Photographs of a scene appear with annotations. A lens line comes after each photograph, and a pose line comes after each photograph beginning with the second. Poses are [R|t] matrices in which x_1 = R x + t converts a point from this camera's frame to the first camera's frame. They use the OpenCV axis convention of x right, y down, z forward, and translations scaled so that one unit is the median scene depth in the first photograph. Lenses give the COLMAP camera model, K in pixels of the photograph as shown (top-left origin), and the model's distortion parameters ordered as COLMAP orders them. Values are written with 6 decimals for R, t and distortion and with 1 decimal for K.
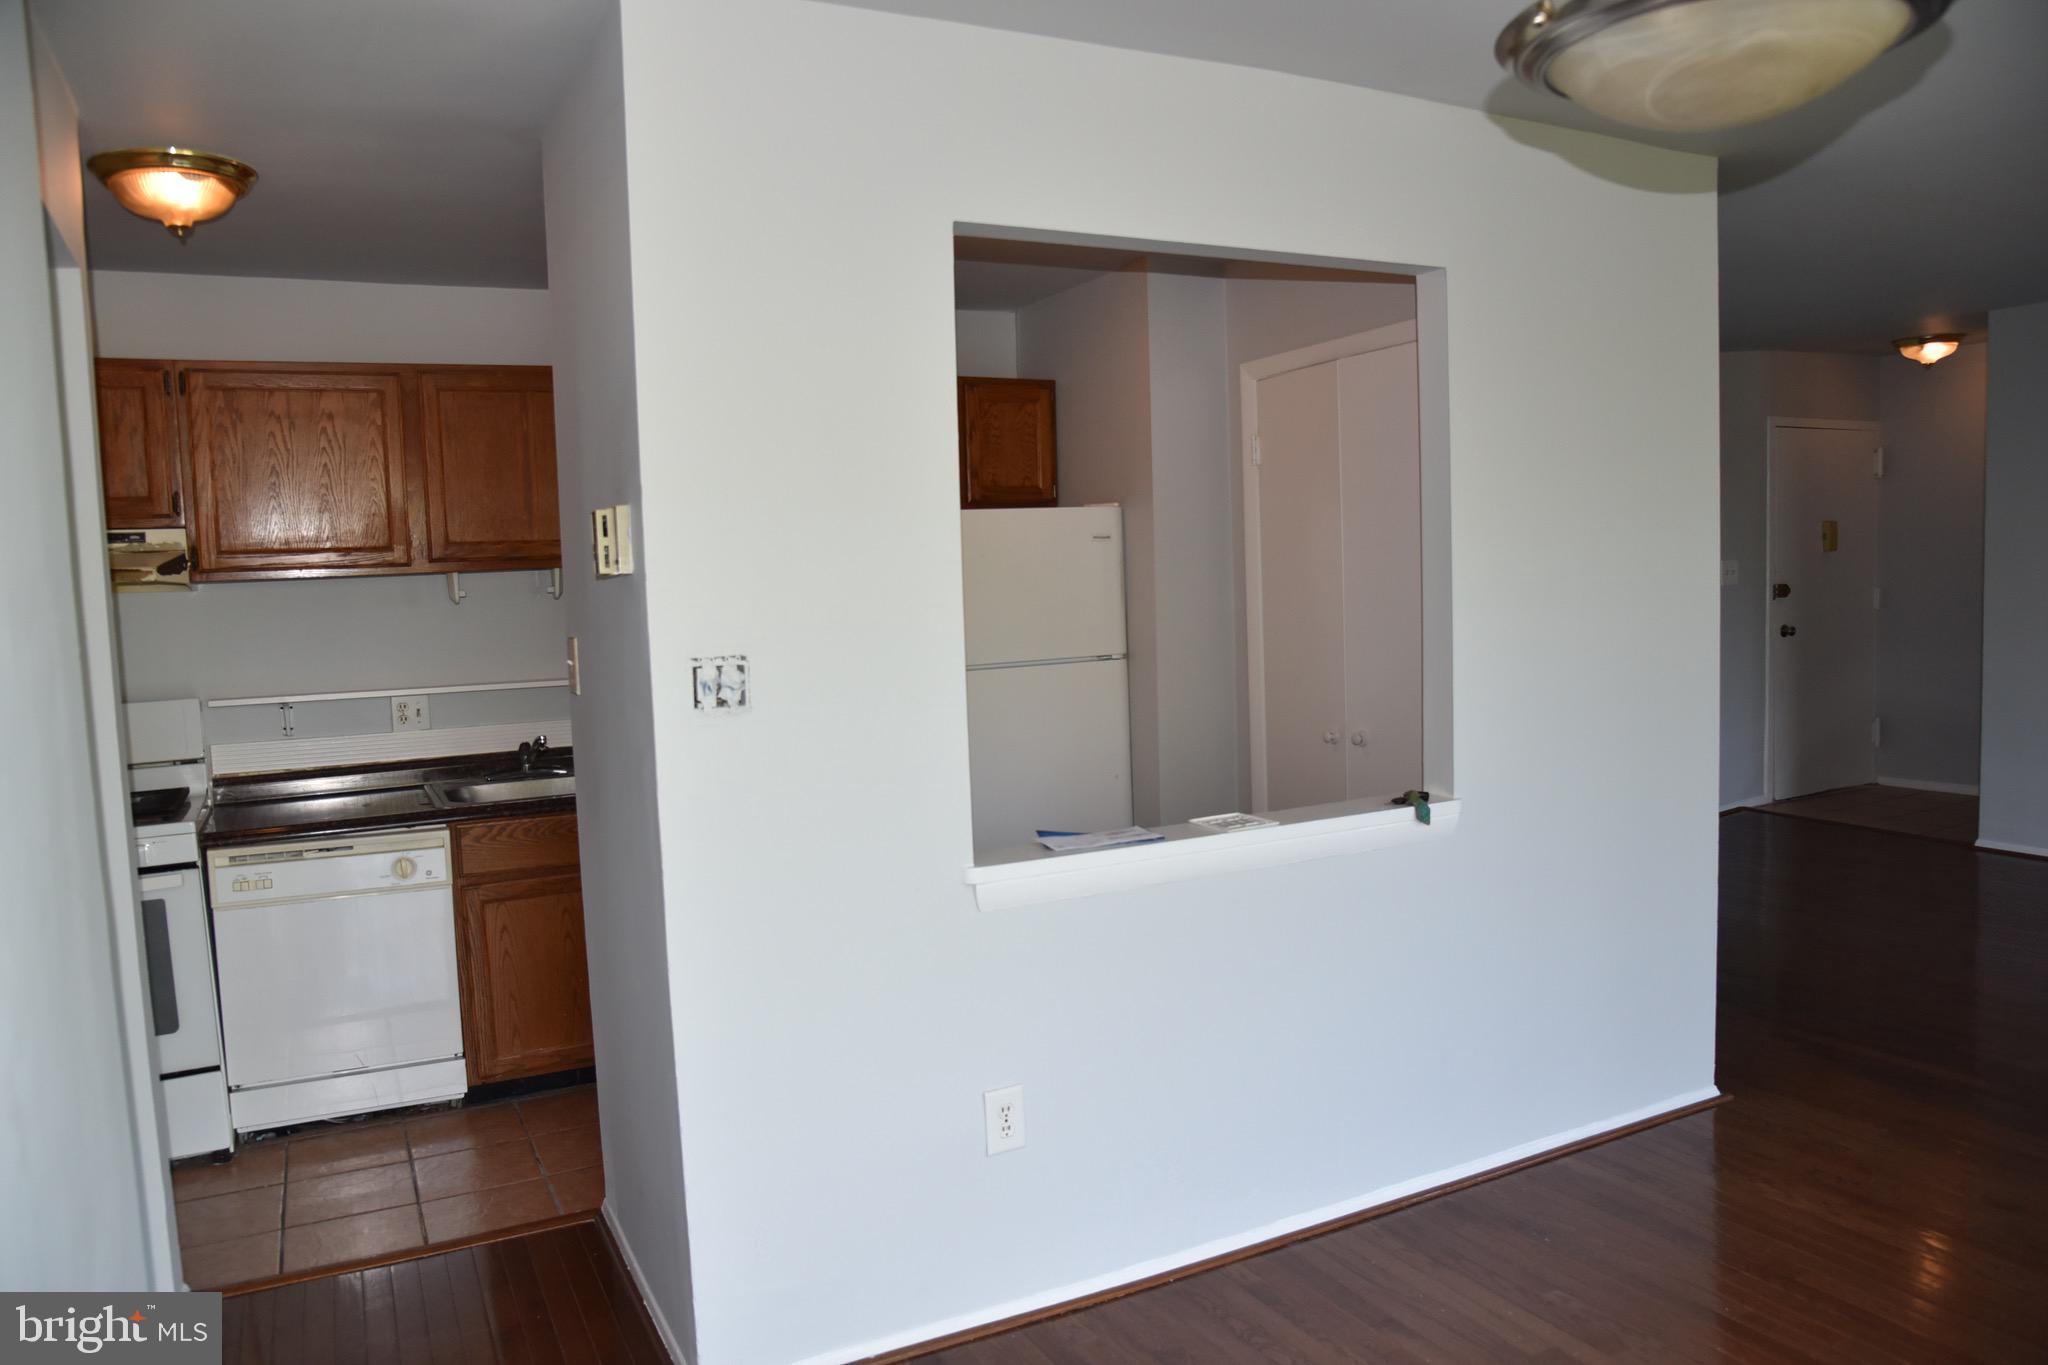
lens RADIAL K [[1418.5, 0, 1018.6], [0, 1418.5, 703.0], [0, 0, 1]] dist [-0.116348, 0.074117]
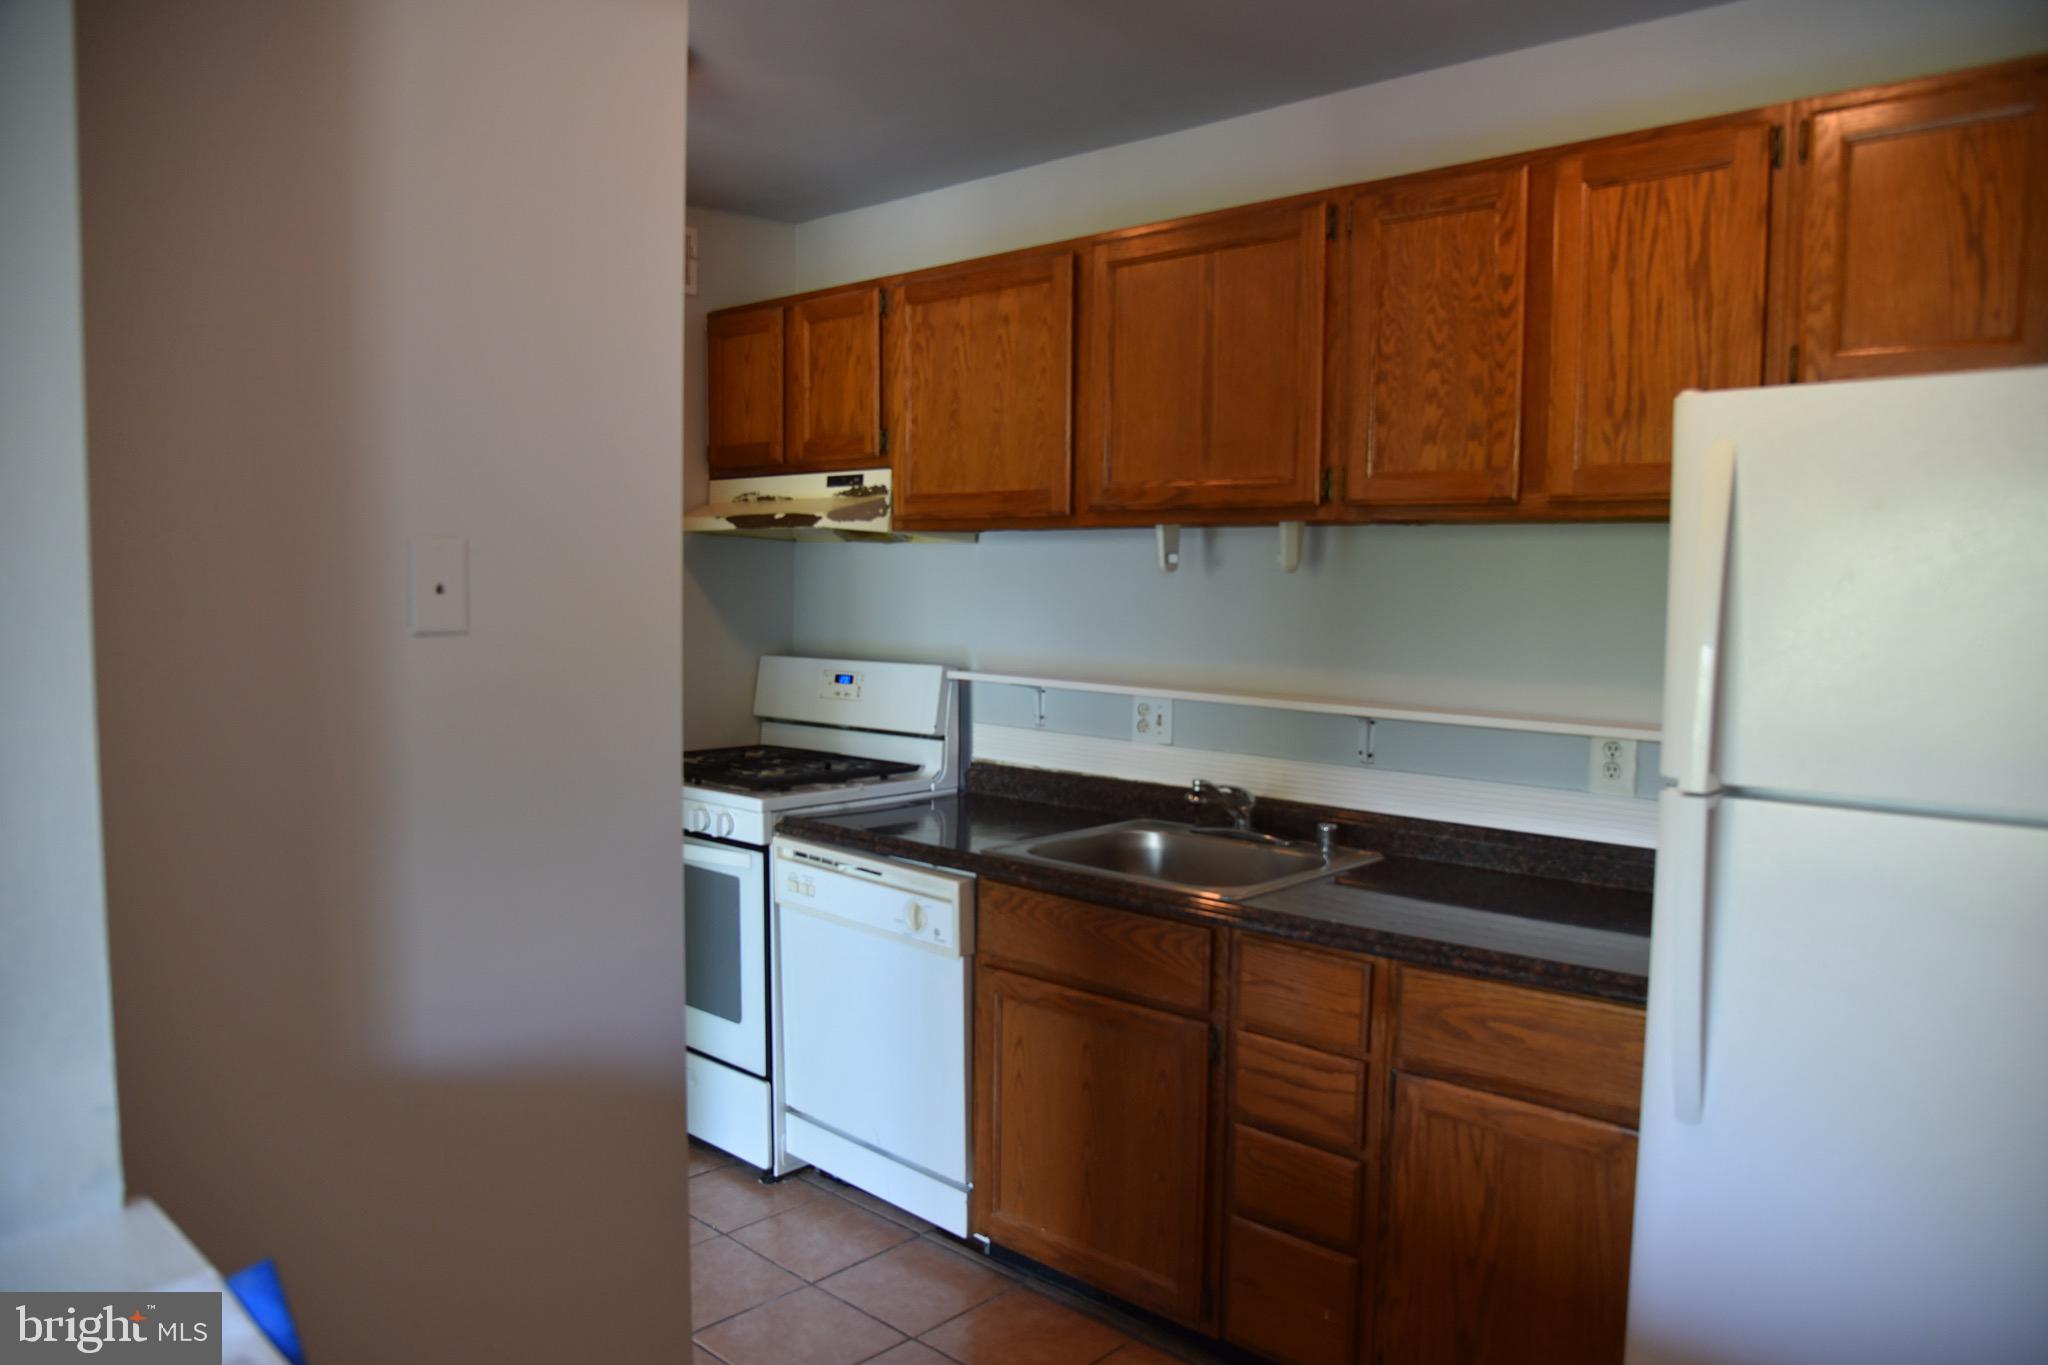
lens RADIAL K [[1418.5, 0, 1018.6], [0, 1418.5, 703.0], [0, 0, 1]] dist [-0.116348, 0.074117]
pose [[0.345831, 0.119113, -0.930706, 0.263344], [-0.111850, 0.990070, 0.085149, -0.064218], [0.931606, 0.074652, 0.355720, 0.748132]]
